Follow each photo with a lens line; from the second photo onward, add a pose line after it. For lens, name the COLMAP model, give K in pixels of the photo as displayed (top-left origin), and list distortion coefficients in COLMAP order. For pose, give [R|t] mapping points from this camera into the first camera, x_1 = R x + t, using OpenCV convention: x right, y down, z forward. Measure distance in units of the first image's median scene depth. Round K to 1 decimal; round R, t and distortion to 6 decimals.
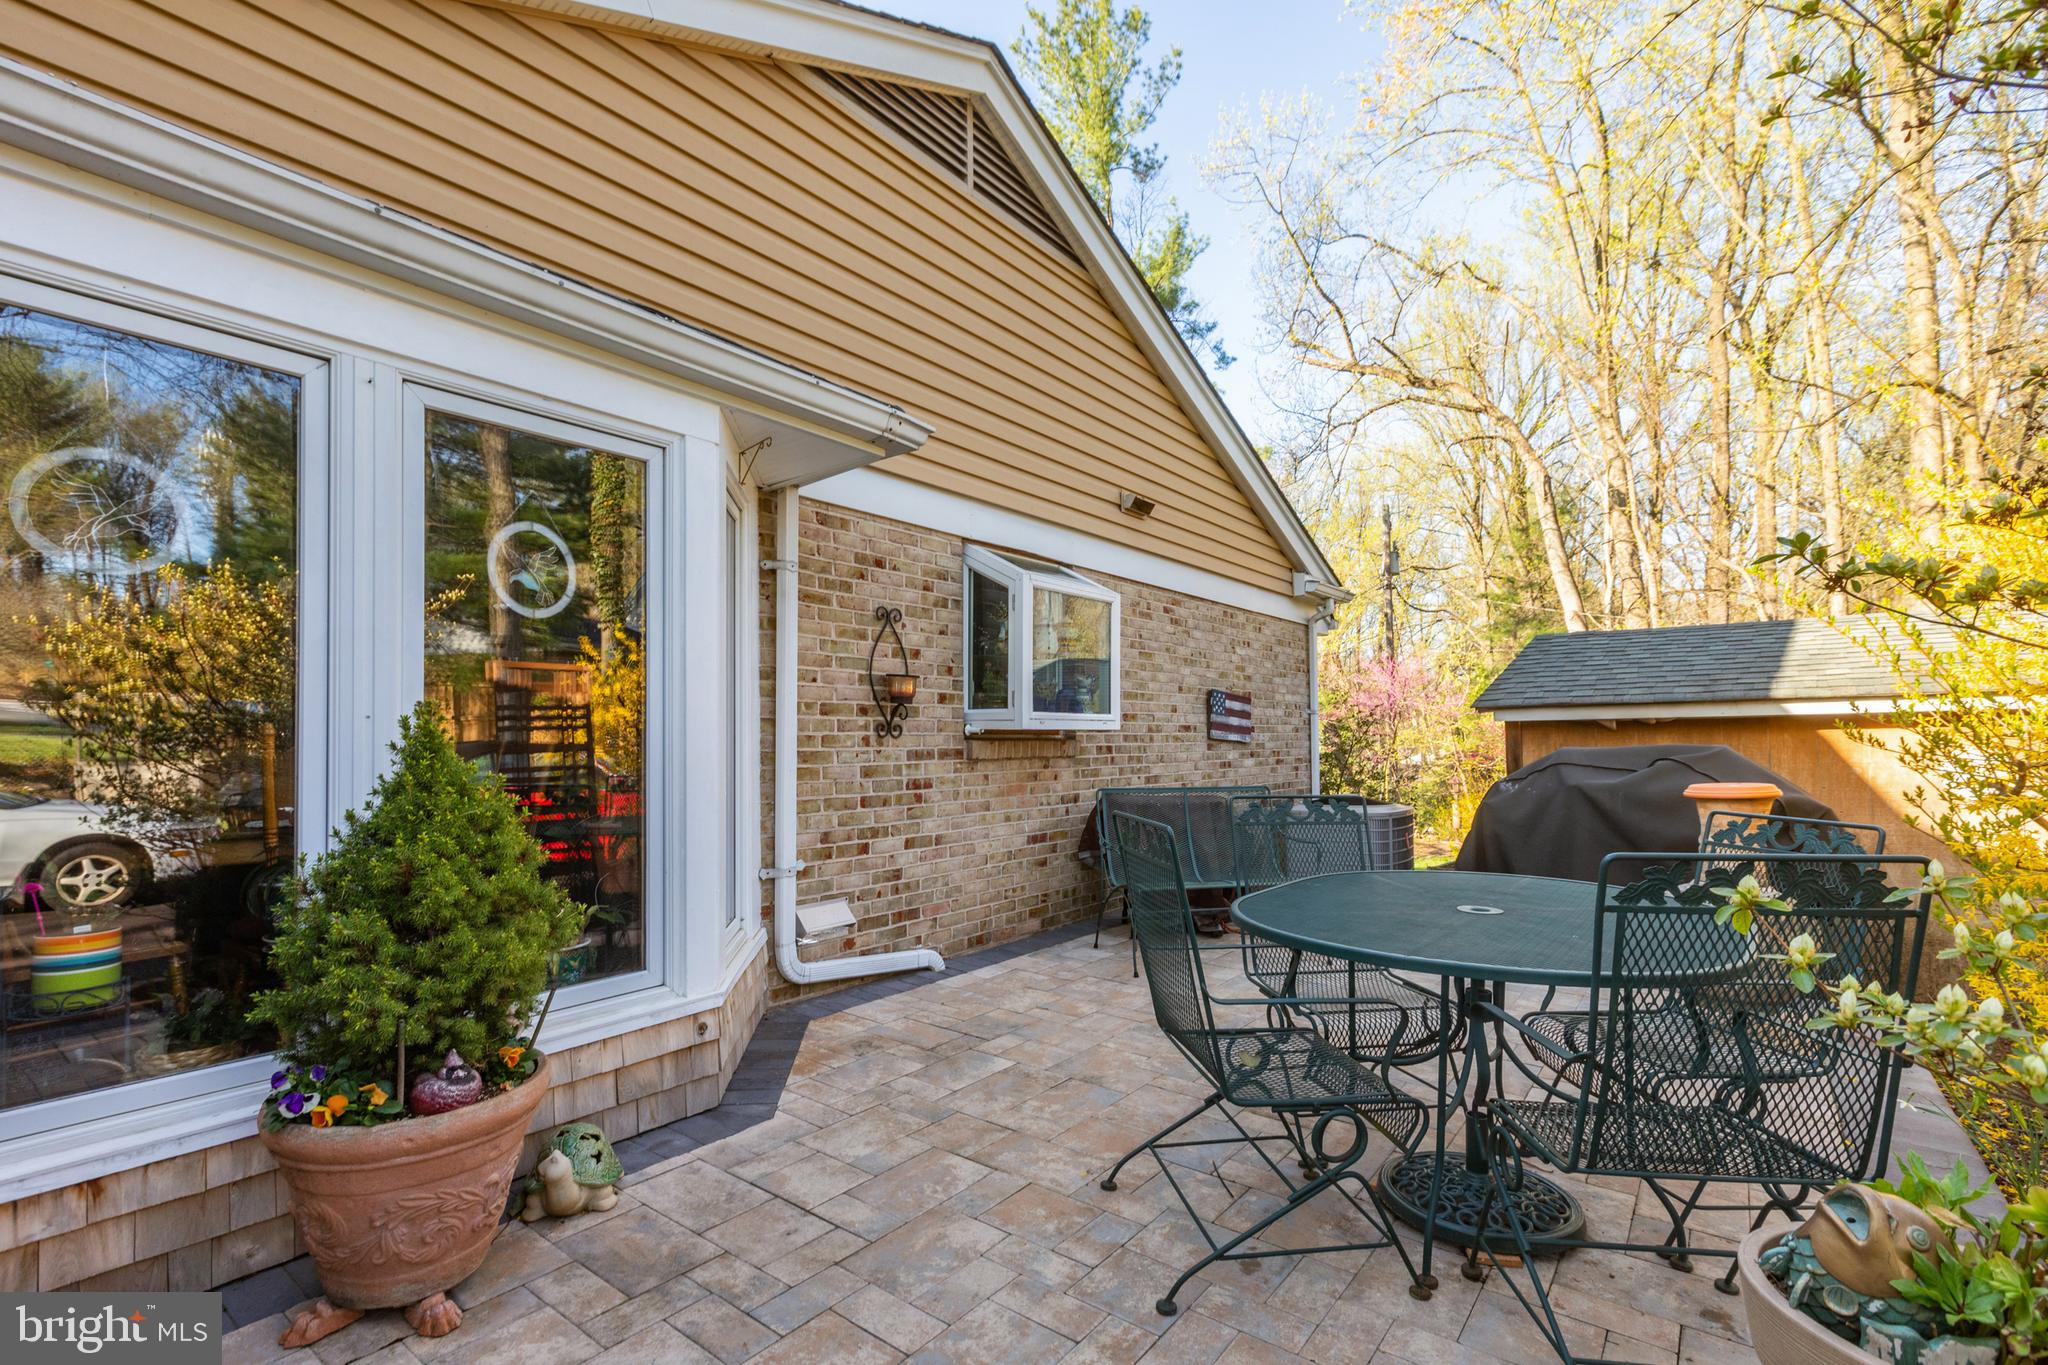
lens RADIAL K [[921.3, 0, 1024.2], [0, 921.3, 720.3], [0, 0, 1]] dist [-0.020067, -0.000994]
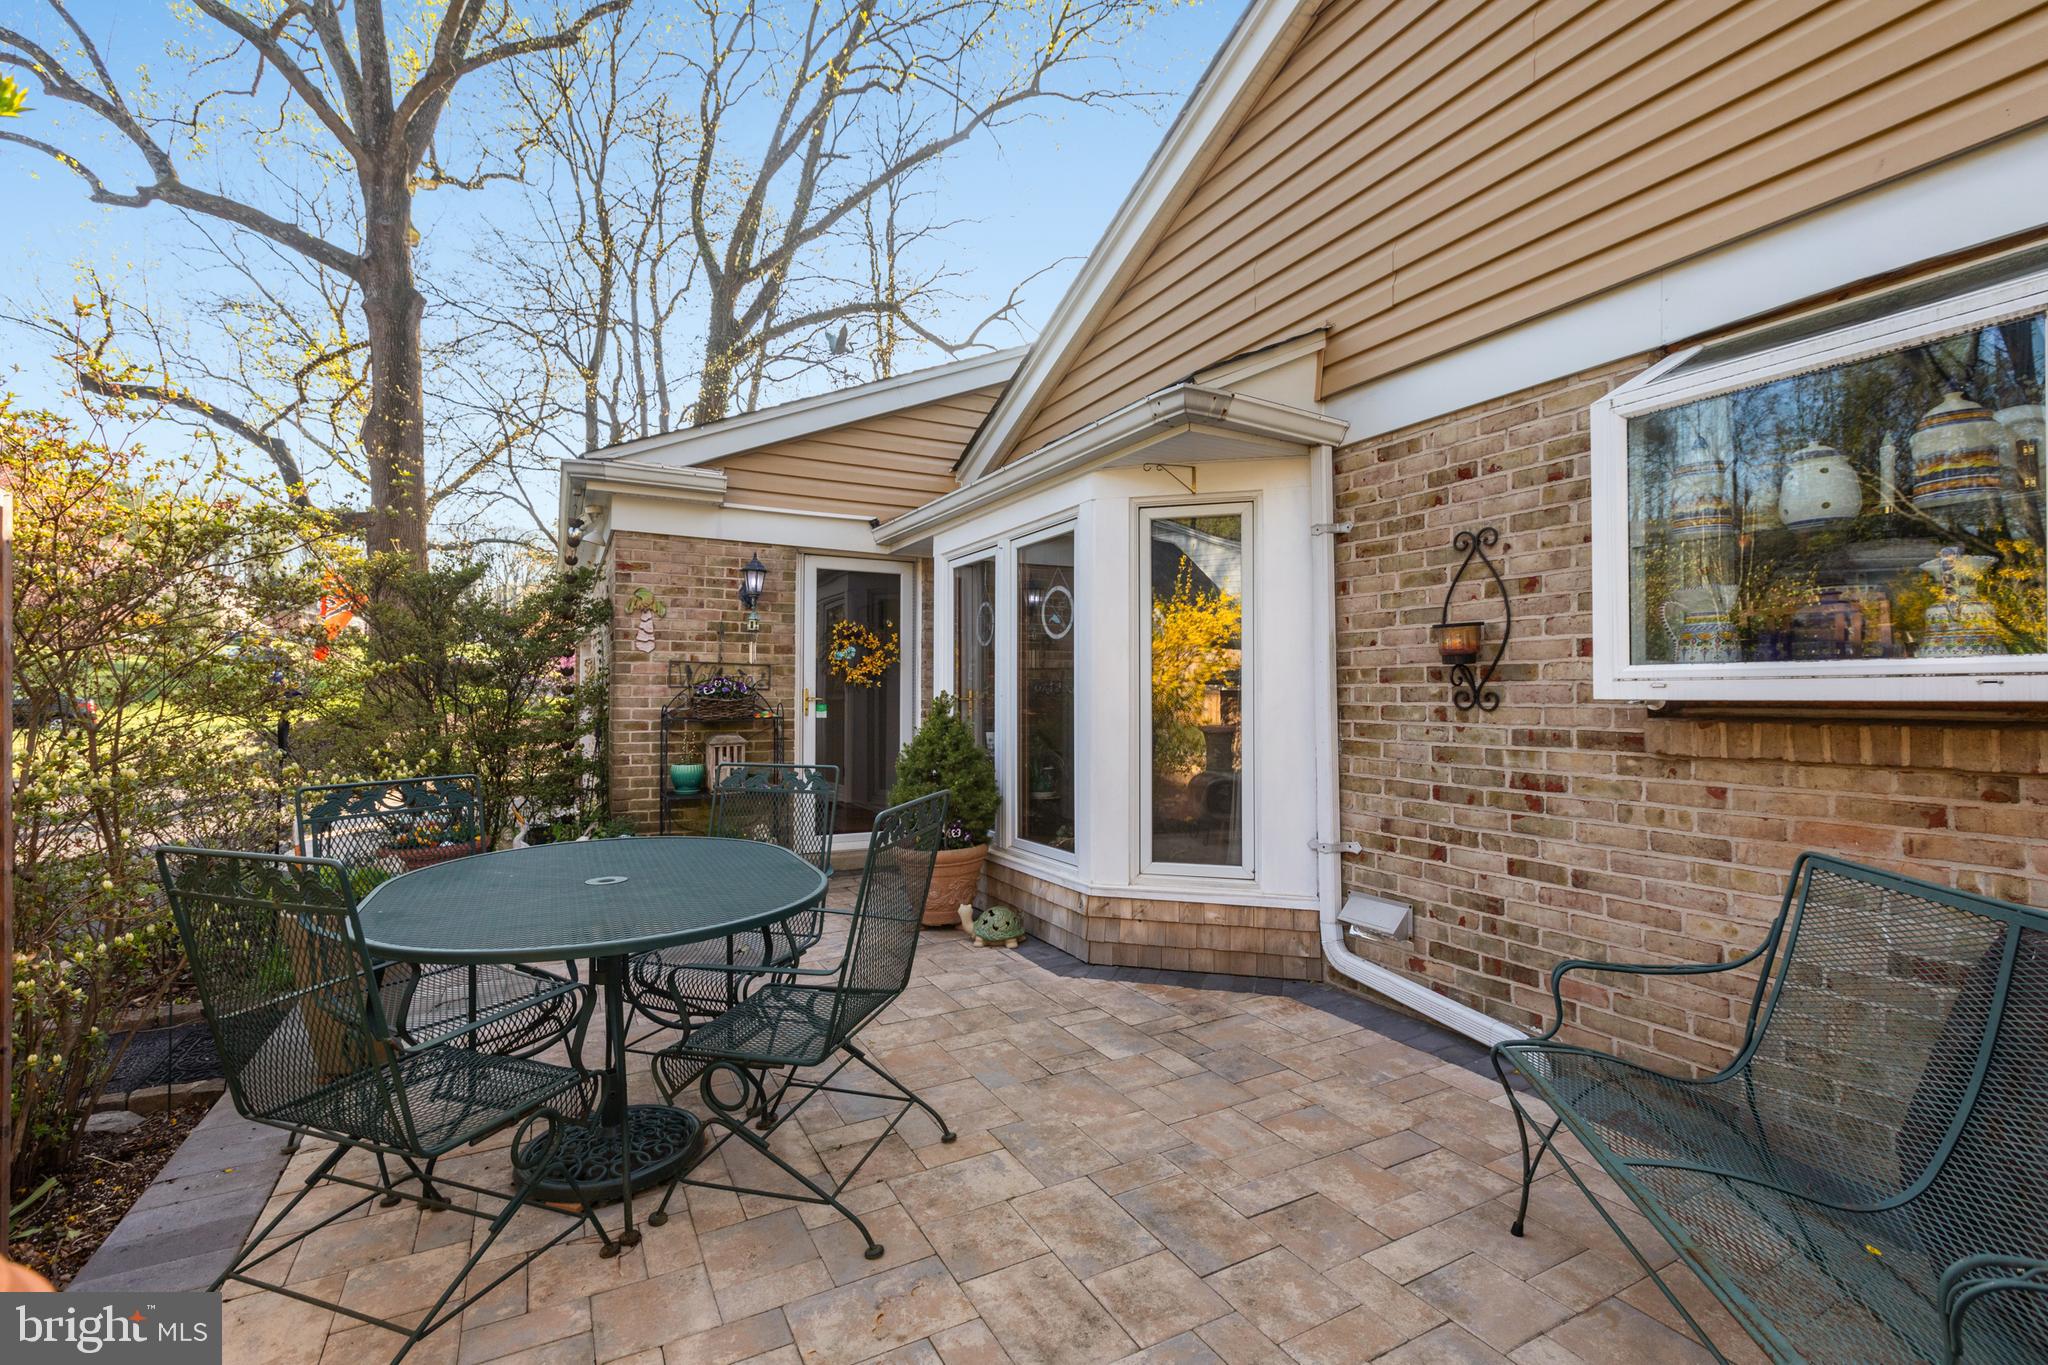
lens RADIAL K [[925.3, 0, 1024.0], [0, 925.3, 682.5], [0, 0, 1]] dist [0.008394, 0.000307]
pose [[-0.420915, -0.006651, -0.907076, 0.658527], [0.020874, 0.999637, -0.017016, 0.001908], [0.906860, -0.026096, -0.420624, 0.980807]]
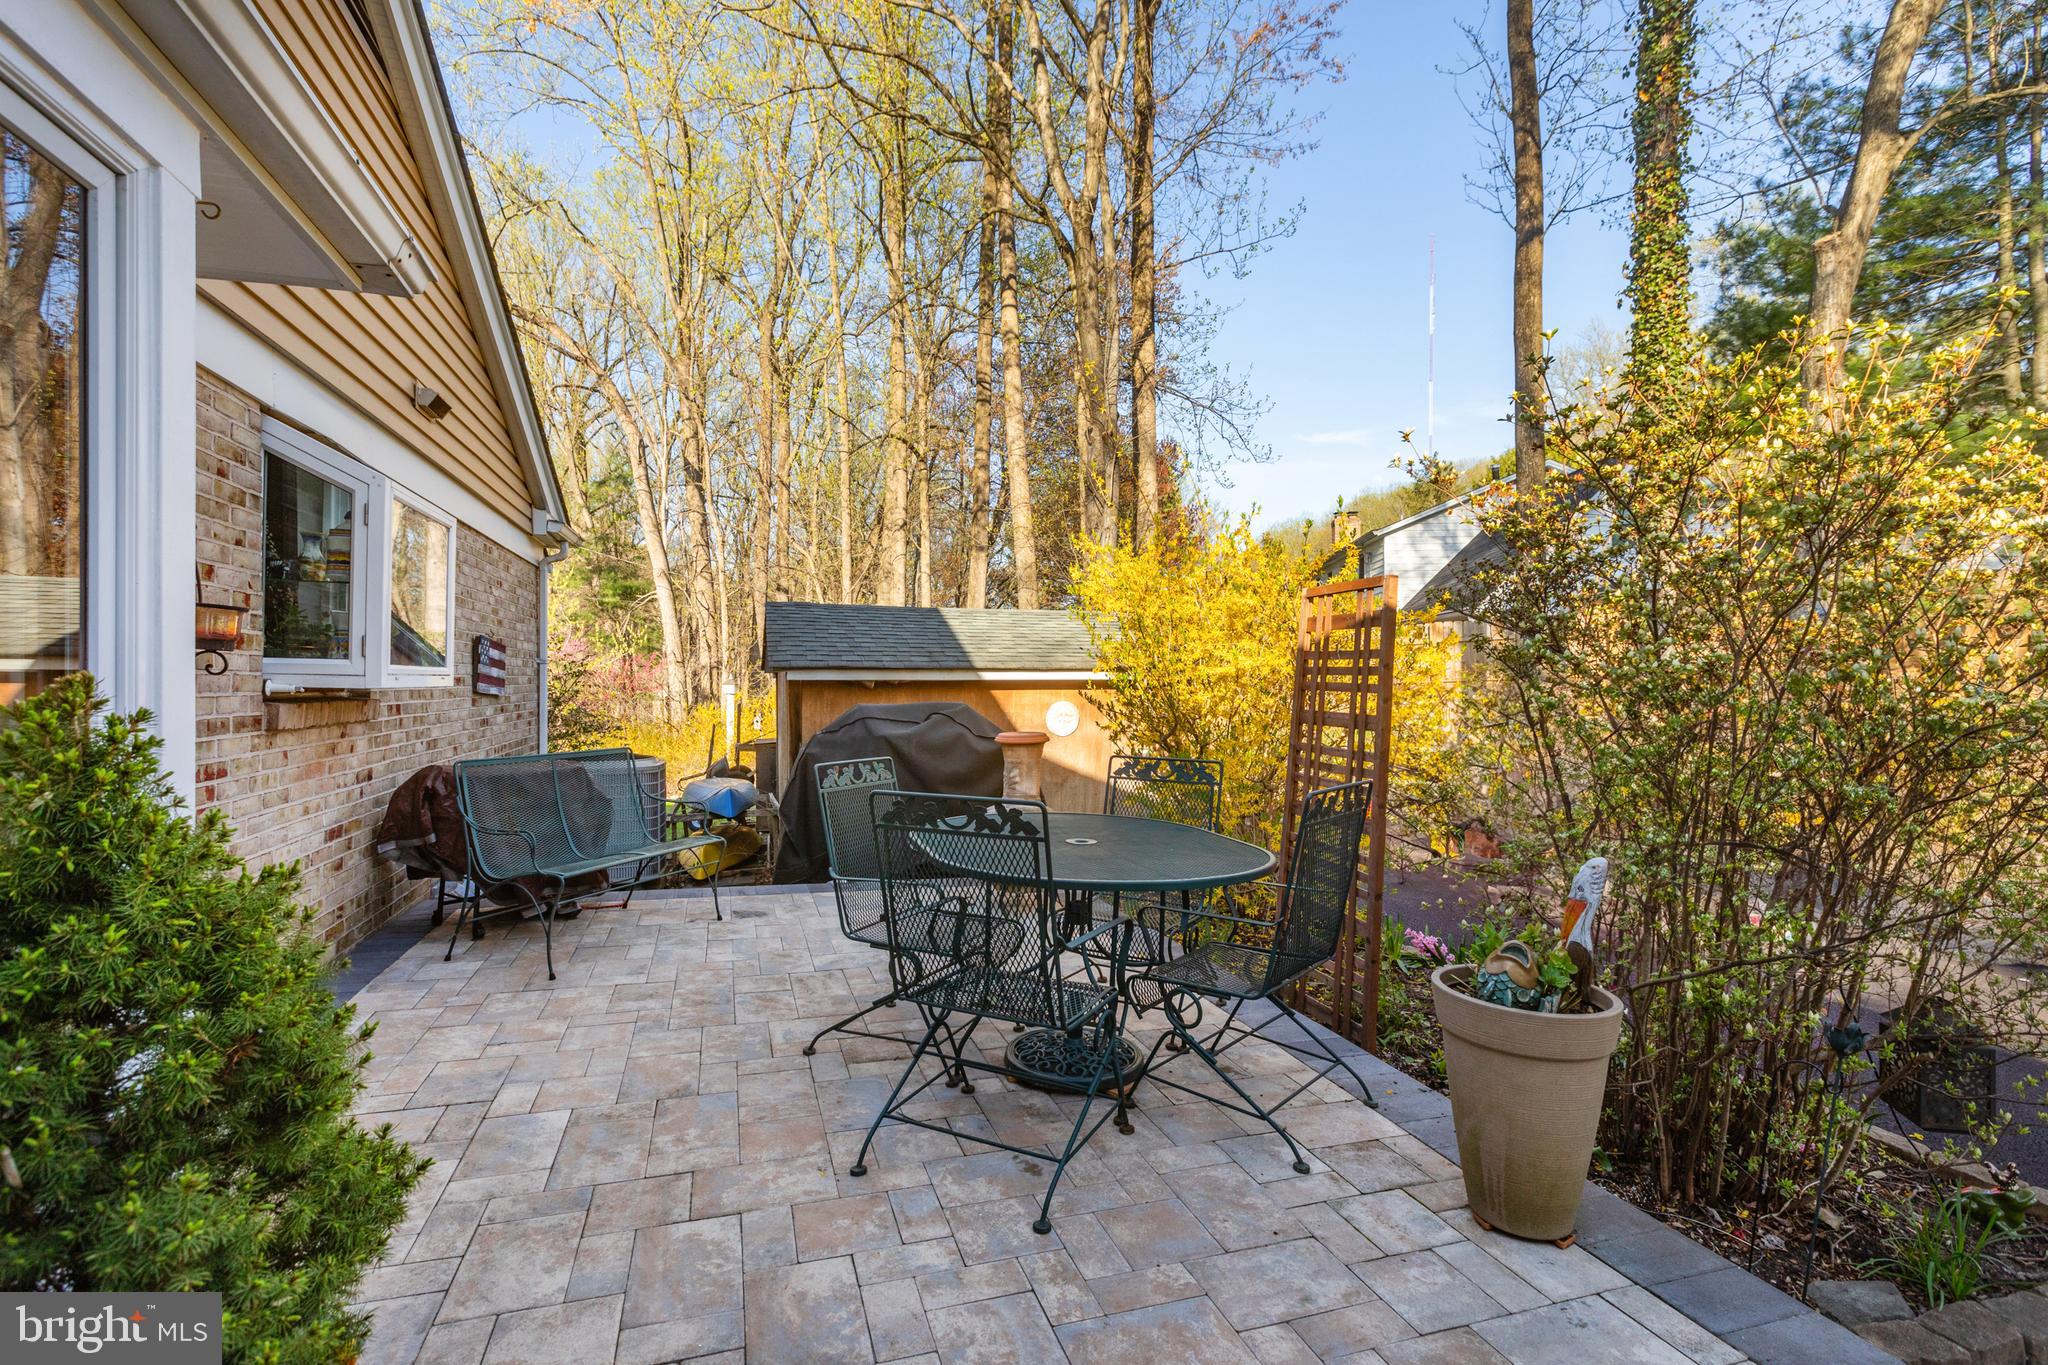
lens RADIAL K [[900.0, 0, 1032.3], [0, 900.0, 687.2], [0, 0, 1]] dist [-0.013890, -0.000142]
pose [[0.558677, 0.006081, 0.829363, -0.322792], [-0.027857, 0.999547, 0.011436, -0.014857], [-0.828918, -0.029492, 0.558593, 0.171790]]
